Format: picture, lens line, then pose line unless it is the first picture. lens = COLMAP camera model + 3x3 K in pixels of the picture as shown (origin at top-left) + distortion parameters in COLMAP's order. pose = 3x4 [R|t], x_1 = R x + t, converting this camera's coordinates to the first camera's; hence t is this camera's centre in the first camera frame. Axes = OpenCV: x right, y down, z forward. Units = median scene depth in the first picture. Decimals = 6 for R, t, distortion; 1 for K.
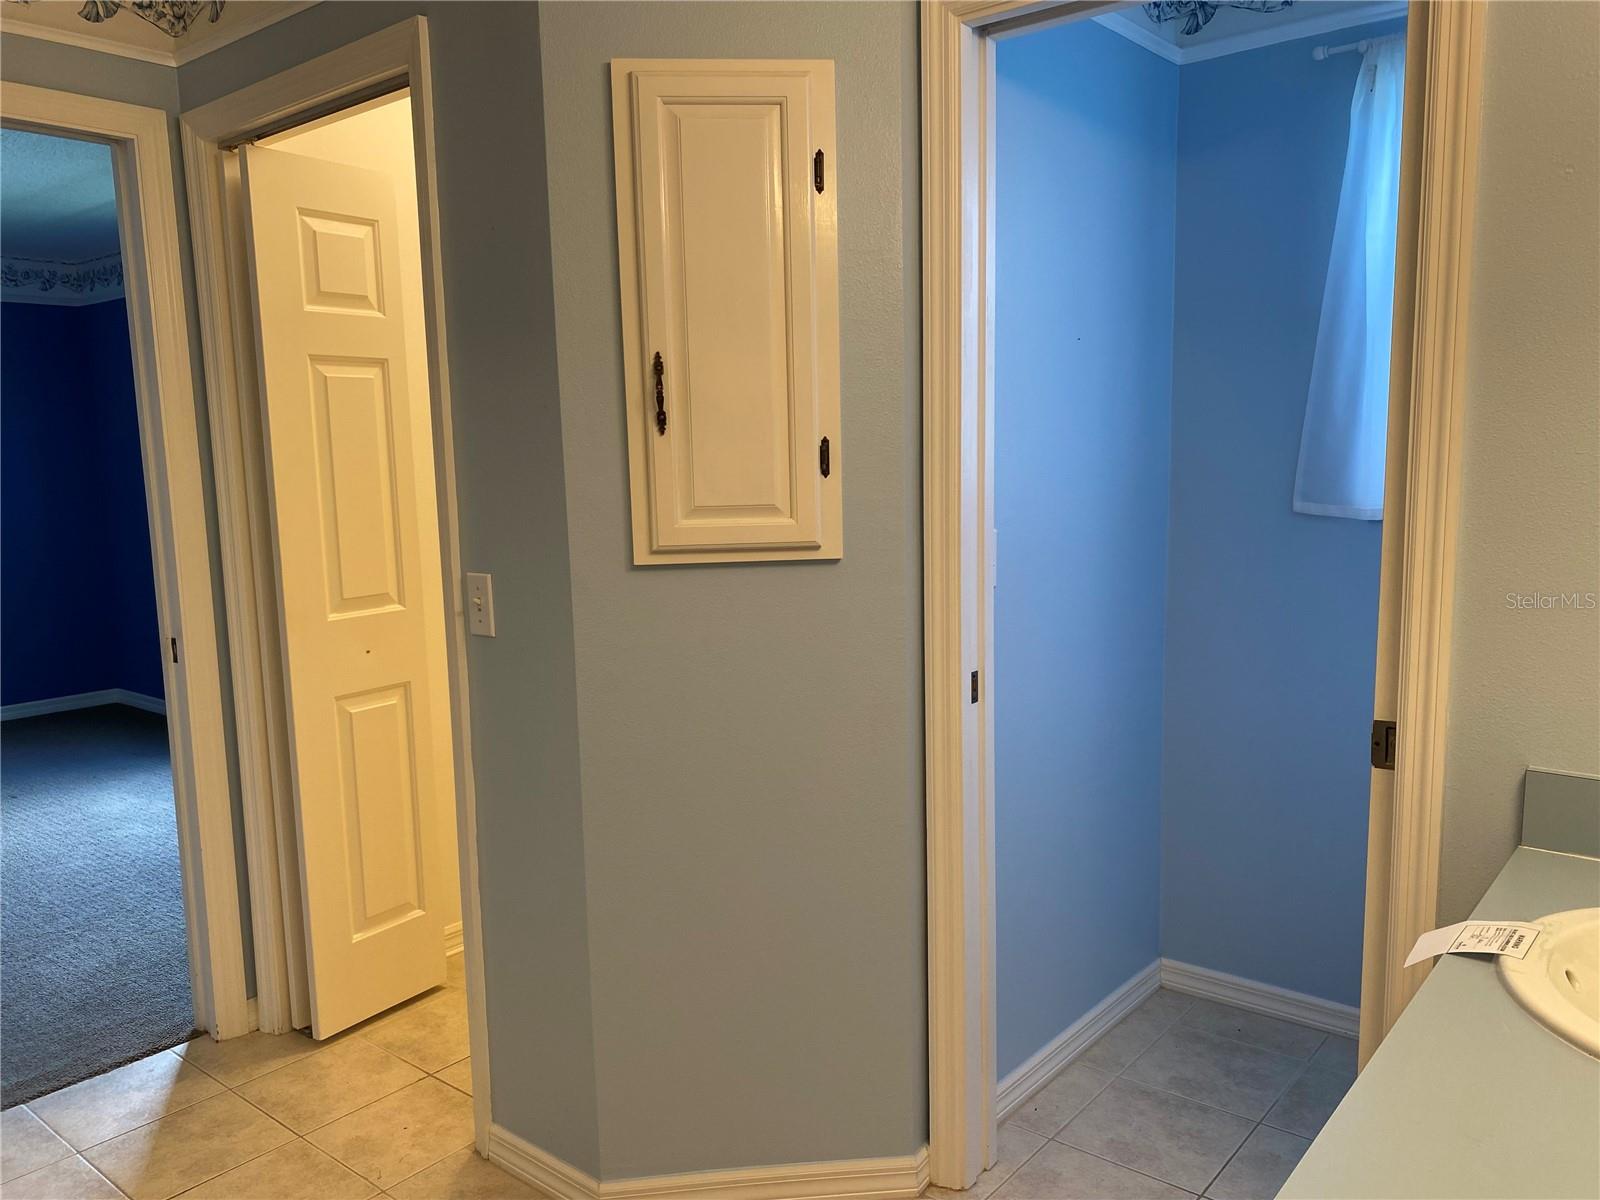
lens RADIAL K [[1227.0, 0, 801.1], [0, 1227.0, 619.2], [0, 0, 1]] dist [0.012545, -0.005668]
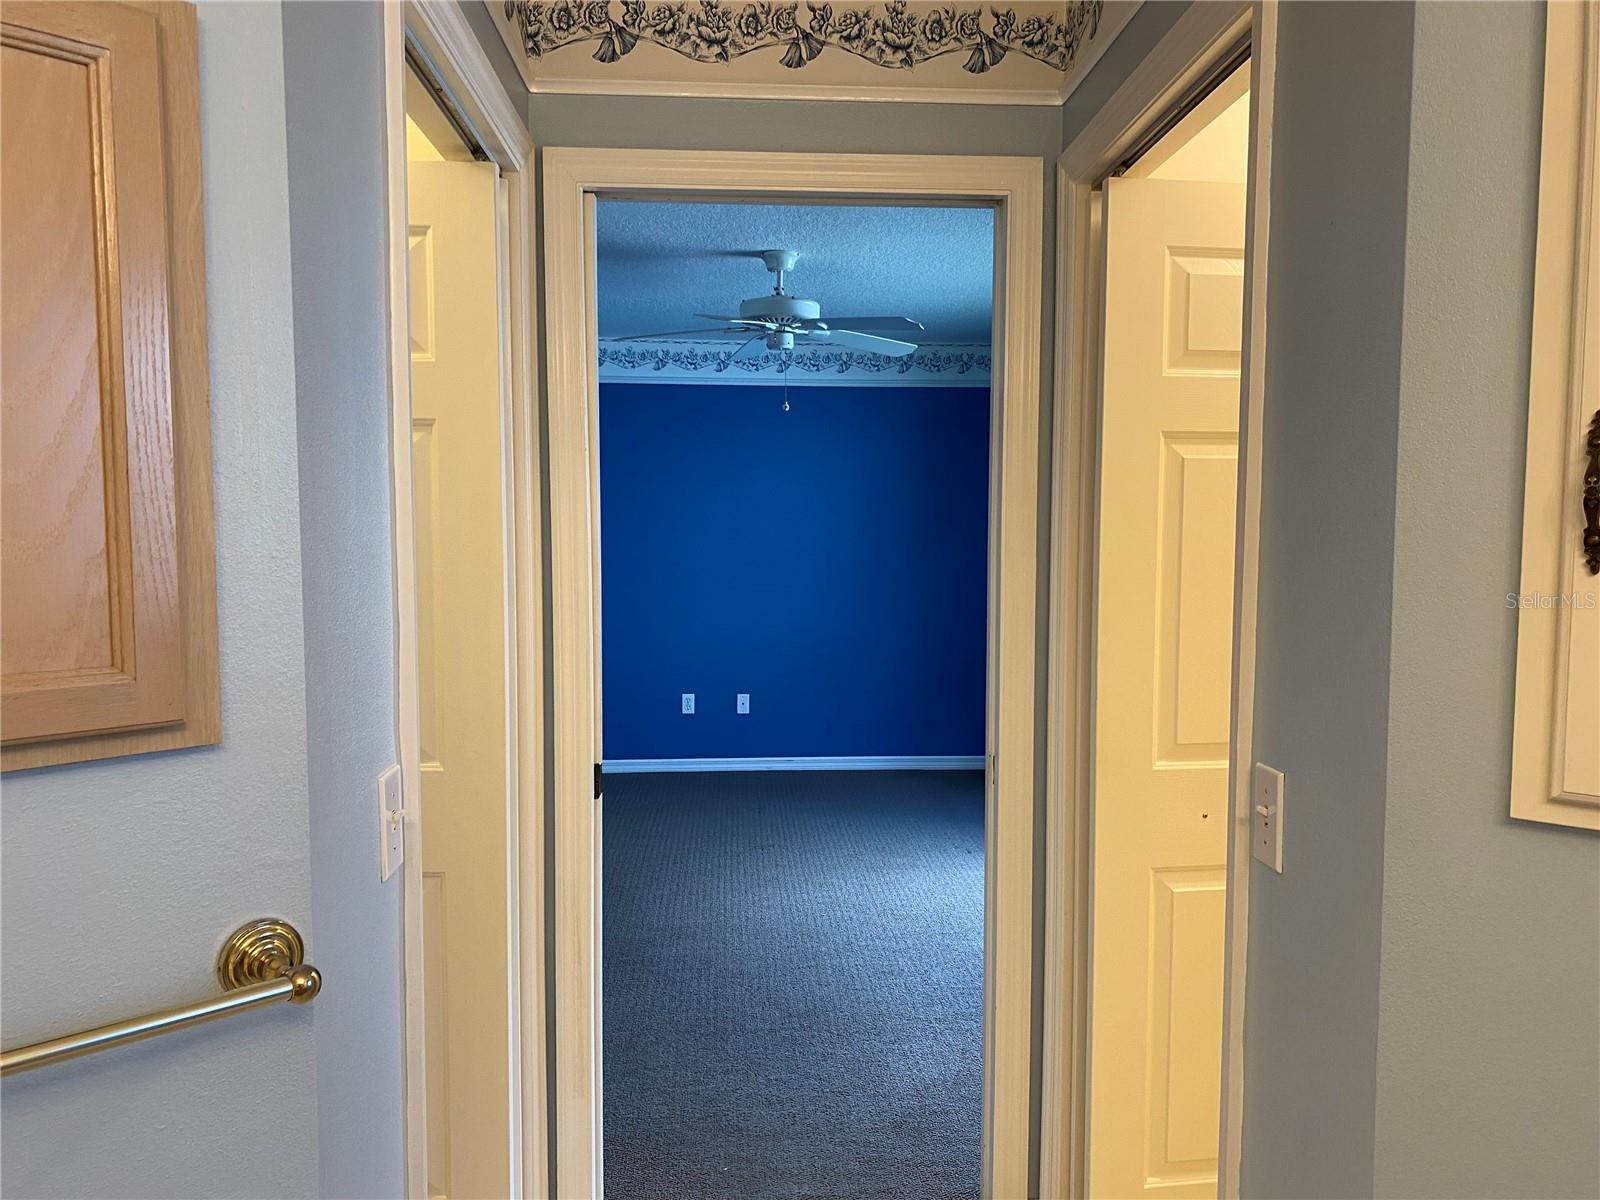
lens RADIAL K [[1227.0, 0, 801.1], [0, 1227.0, 619.2], [0, 0, 1]] dist [0.012545, -0.005668]
pose [[0.672824, 0.080616, -0.735397, 0.030865], [-0.117886, 0.993027, 0.001002, -0.071254], [0.730350, 0.086019, 0.677636, 0.318172]]
